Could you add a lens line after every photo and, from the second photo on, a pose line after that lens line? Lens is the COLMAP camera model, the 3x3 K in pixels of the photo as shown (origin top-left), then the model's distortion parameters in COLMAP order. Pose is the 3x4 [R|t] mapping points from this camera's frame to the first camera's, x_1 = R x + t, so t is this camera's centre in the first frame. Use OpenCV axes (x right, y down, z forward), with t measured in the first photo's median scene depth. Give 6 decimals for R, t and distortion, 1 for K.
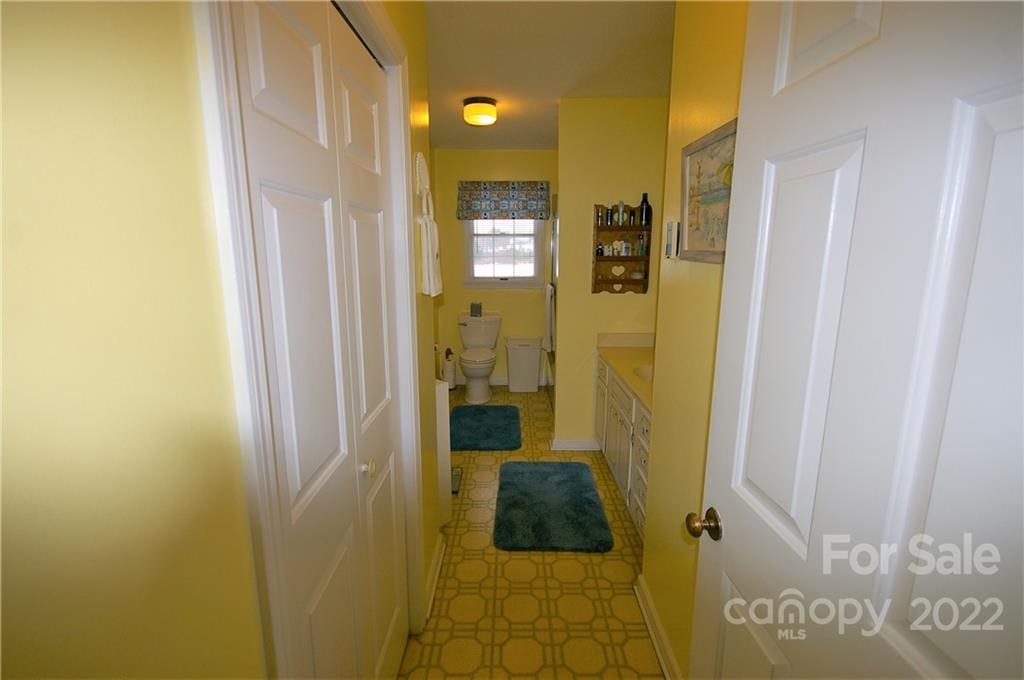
lens RADIAL K [[460.7, 0, 512.9], [0, 460.7, 333.8], [0, 0, 1]] dist [0.000387, 0.000014]
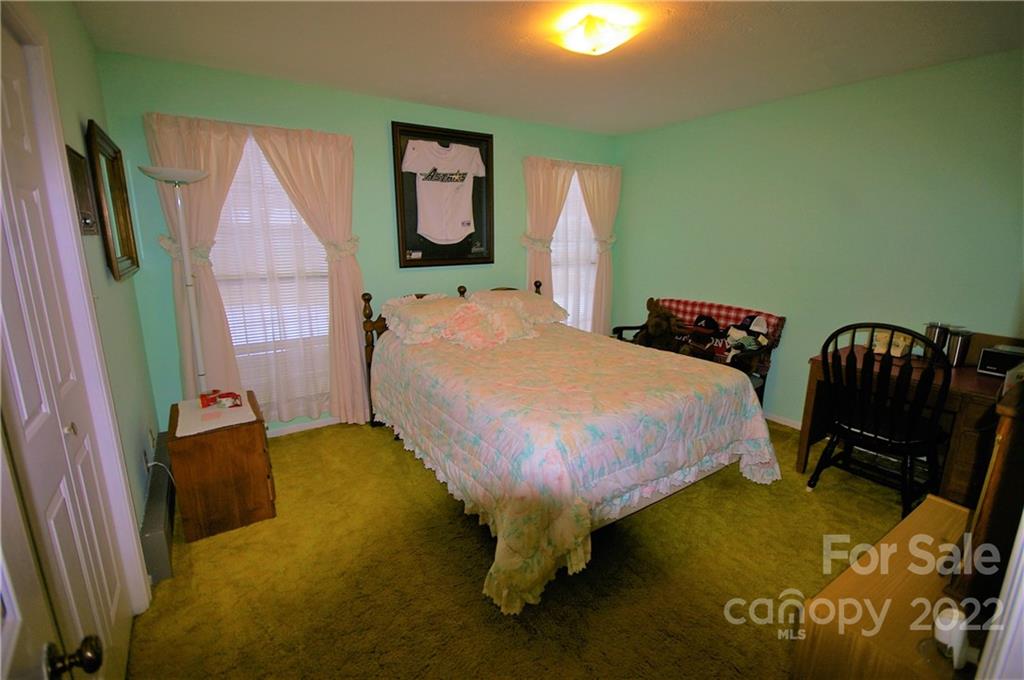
lens RADIAL K [[450.5, 0, 507.1], [0, 450.5, 333.3], [0, 0, 1]] dist [0.000637, -0.000529]
pose [[0.833197, -0.123209, 0.539075, -0.001738], [0.106007, 0.992370, 0.062968, 0.033437], [-0.542720, 0.004681, 0.839900, -0.139241]]
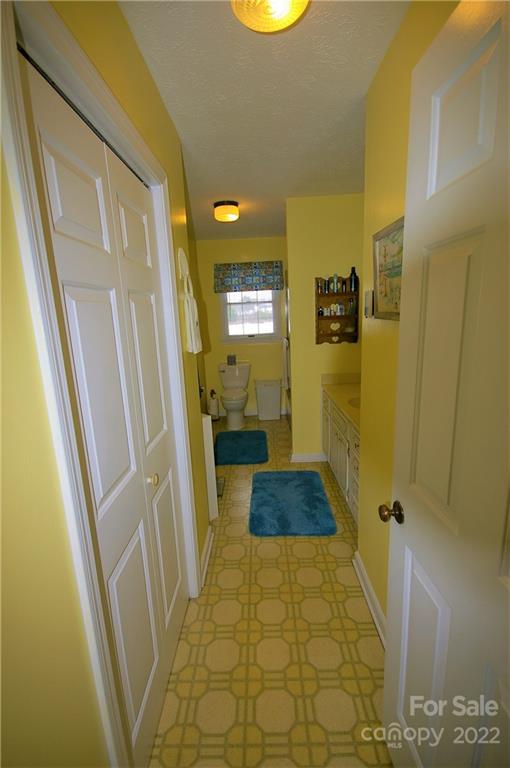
lens RADIAL K [[345.6, 0, 249.8], [0, 345.6, 384.6], [0, 0, 1]] dist [0.000387, 0.000014]
pose [[0.998553, -0.042580, -0.032853, 0.009029], [0.043325, 0.998812, 0.022323, -0.002726], [0.031863, -0.023714, 0.999211, -0.009392]]
